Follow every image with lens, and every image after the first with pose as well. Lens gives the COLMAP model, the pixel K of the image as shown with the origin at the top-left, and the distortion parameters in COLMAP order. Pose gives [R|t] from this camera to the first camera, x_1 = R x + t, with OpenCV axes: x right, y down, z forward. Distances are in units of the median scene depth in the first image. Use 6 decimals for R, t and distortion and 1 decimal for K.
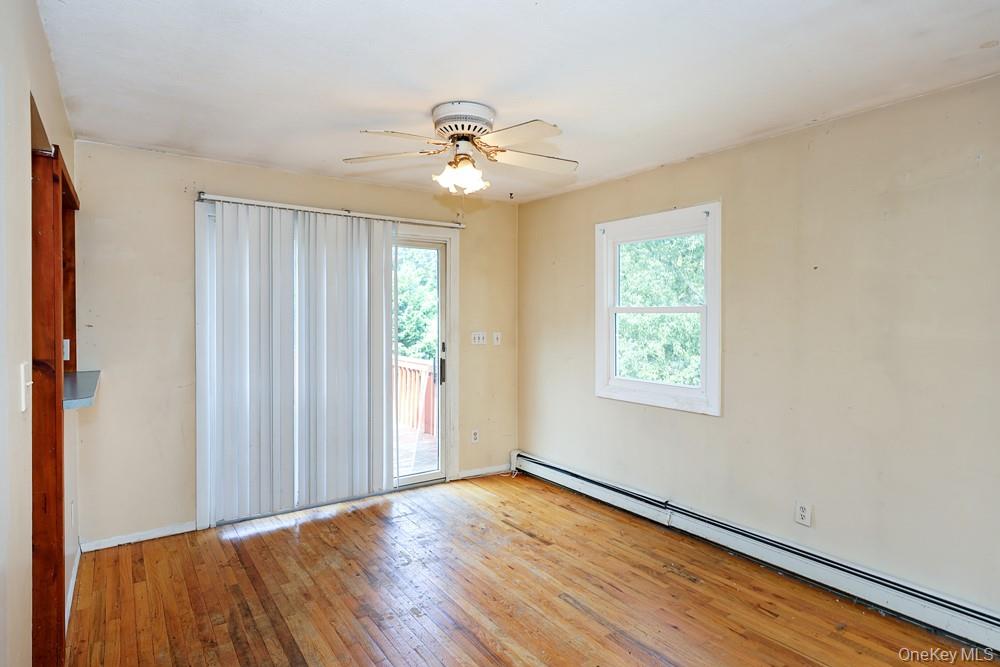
lens RADIAL K [[562.3, 0, 465.7], [0, 562.3, 312.1], [0, 0, 1]] dist [0.017479, -0.001765]
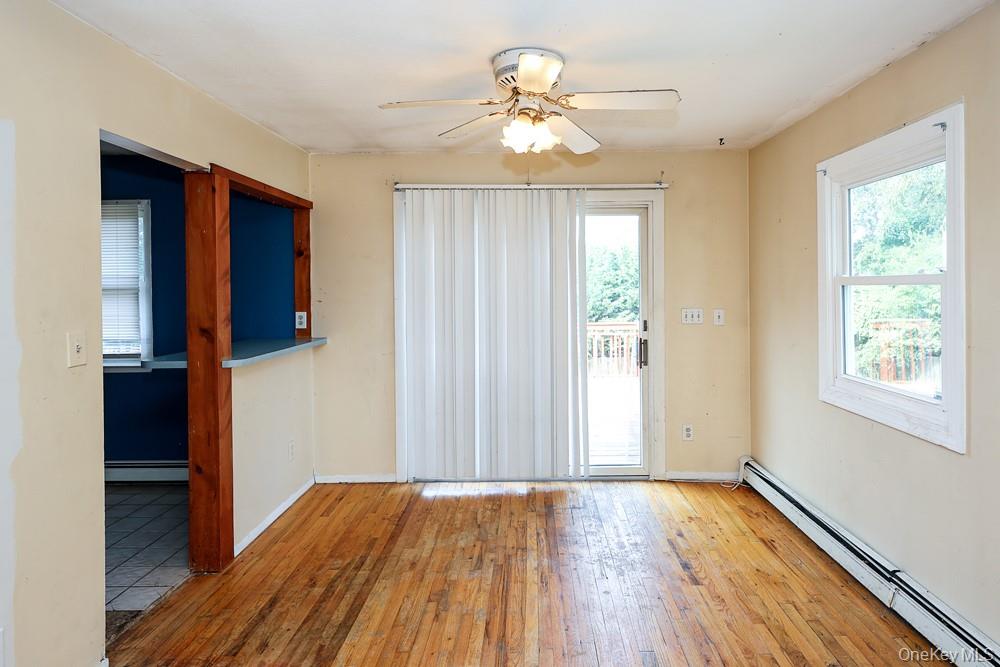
lens RADIAL K [[562.3, 0, 498.6], [0, 562.3, 285.3], [0, 0, 1]] dist [0.017479, -0.001765]
pose [[0.830159, -0.012281, -0.557392, 0.312984], [0.012927, 0.999913, -0.002778, -0.002056], [0.557377, -0.004899, 0.830245, 0.172902]]
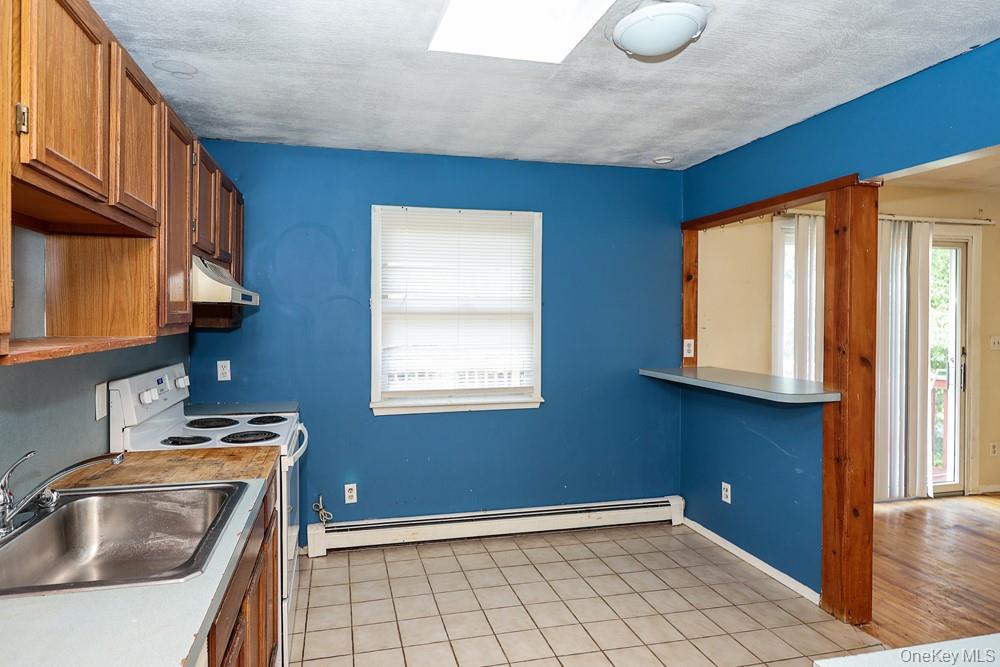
lens RADIAL K [[539.3, 0, 440.8], [0, 539.3, 314.3], [0, 0, 1]] dist [0.006579, -0.001144]
pose [[0.931905, -0.004661, -0.362673, -0.660465], [0.003951, 0.999989, -0.002698, -0.003364], [0.362681, 0.001081, 0.931913, -0.212840]]
